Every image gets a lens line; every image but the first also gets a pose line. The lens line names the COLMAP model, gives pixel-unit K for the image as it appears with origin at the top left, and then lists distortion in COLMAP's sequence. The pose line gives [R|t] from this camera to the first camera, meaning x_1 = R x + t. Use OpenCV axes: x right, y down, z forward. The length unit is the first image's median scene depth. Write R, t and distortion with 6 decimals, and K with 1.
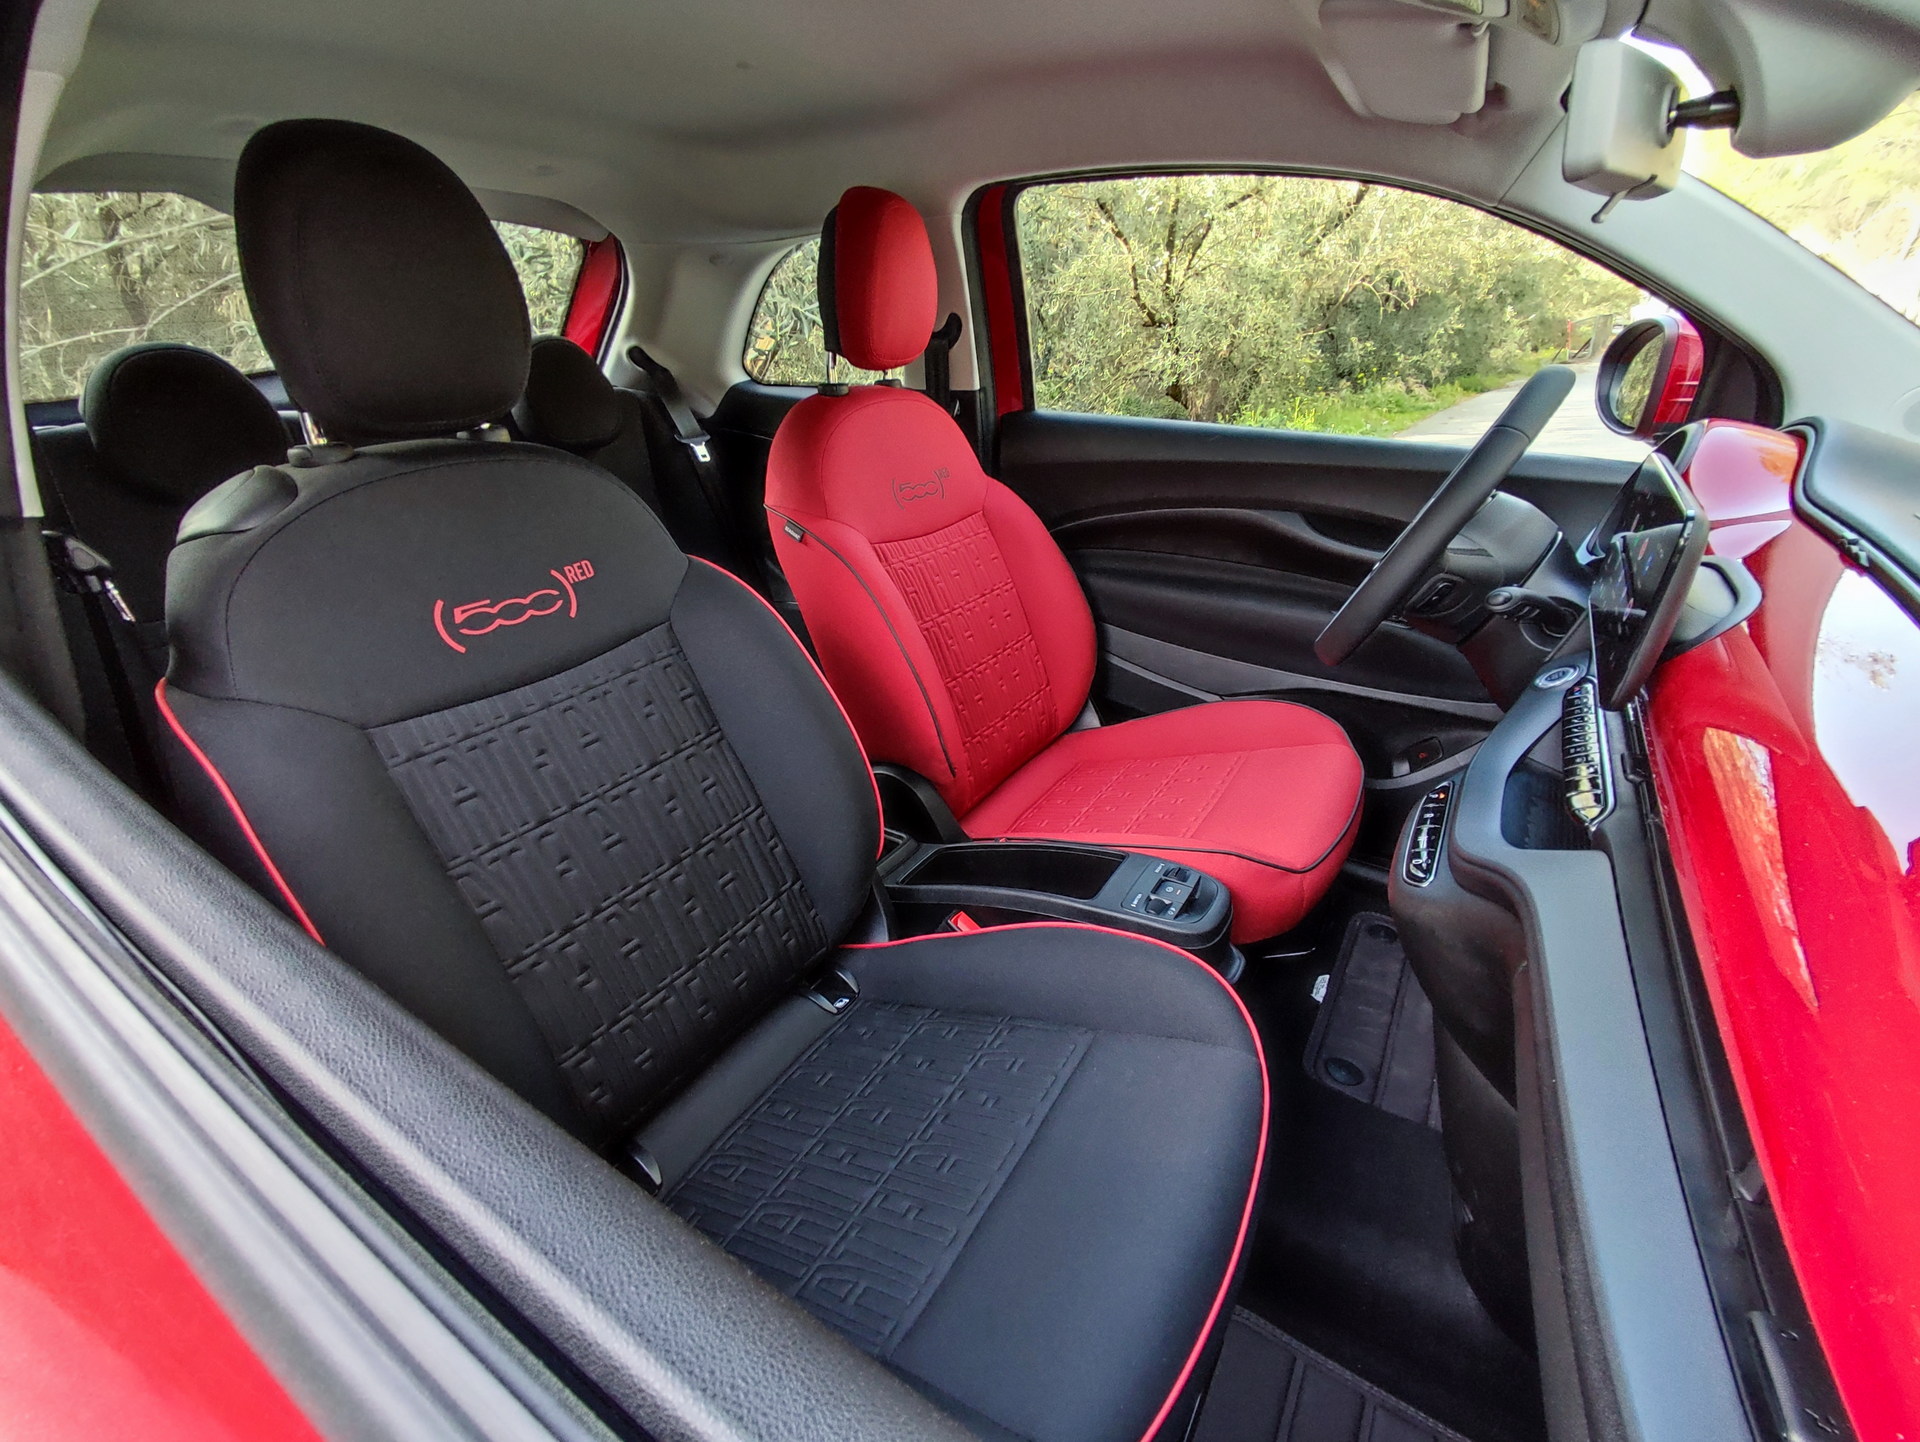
lens RADIAL K [[880.3, 0, 962.3], [0, 880.3, 711.6], [0, 0, 1]] dist [0.001677, 0.000257]
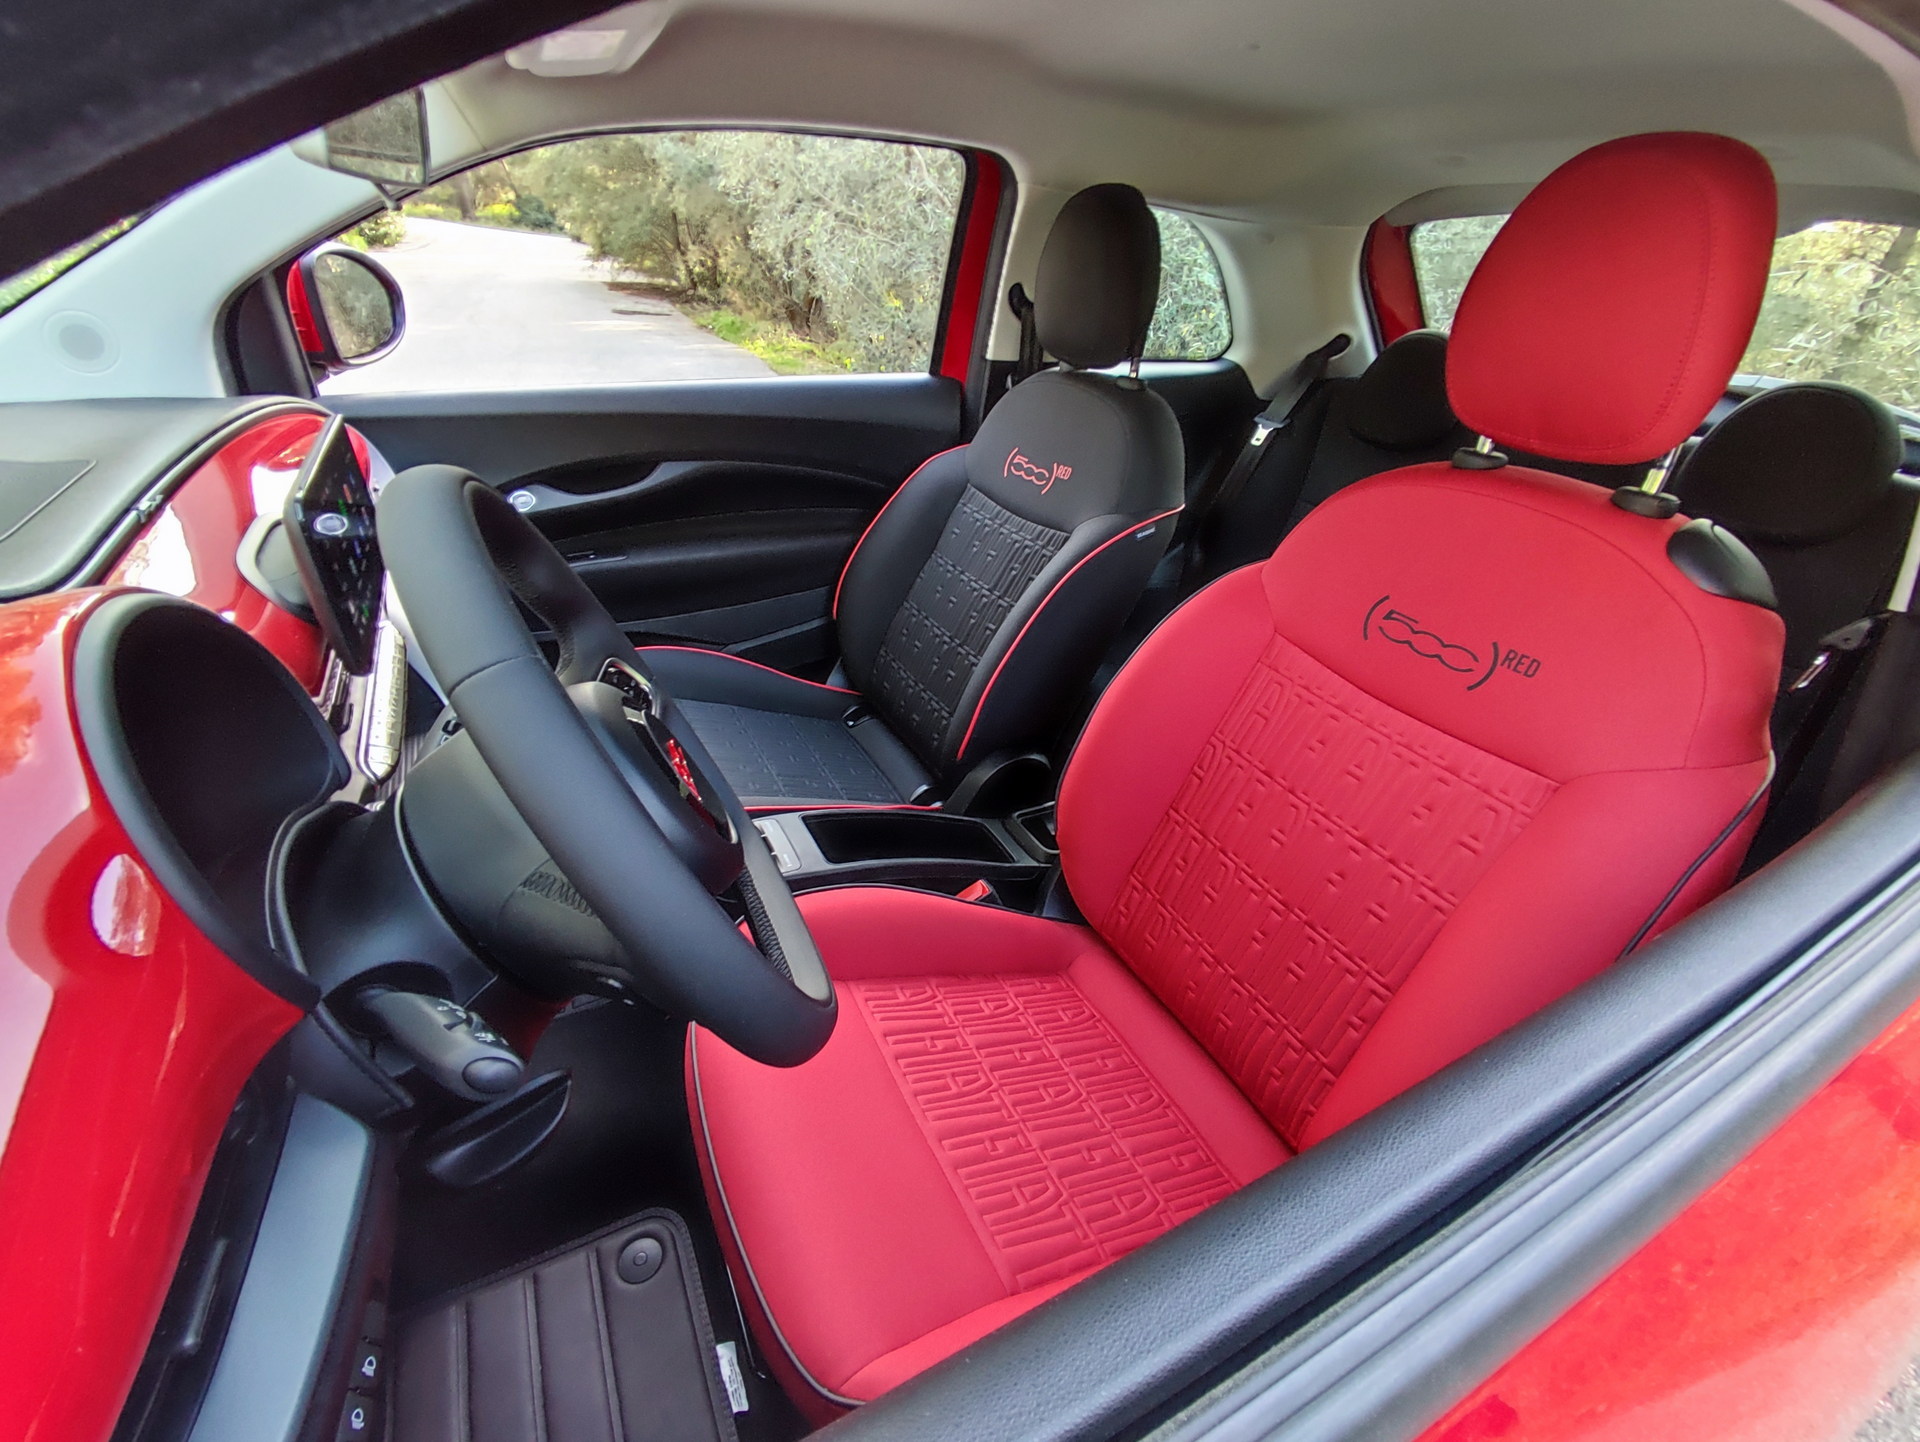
lens RADIAL K [[880.3, 0, 961.8], [0, 880.3, 723.7], [0, 0, 1]] dist [0.001677, 0.000257]
pose [[-0.493258, 0.373010, -0.785850, 0.545005], [-0.476778, 0.639688, 0.602895, -0.373662], [0.727585, 0.672059, -0.137688, 0.690055]]
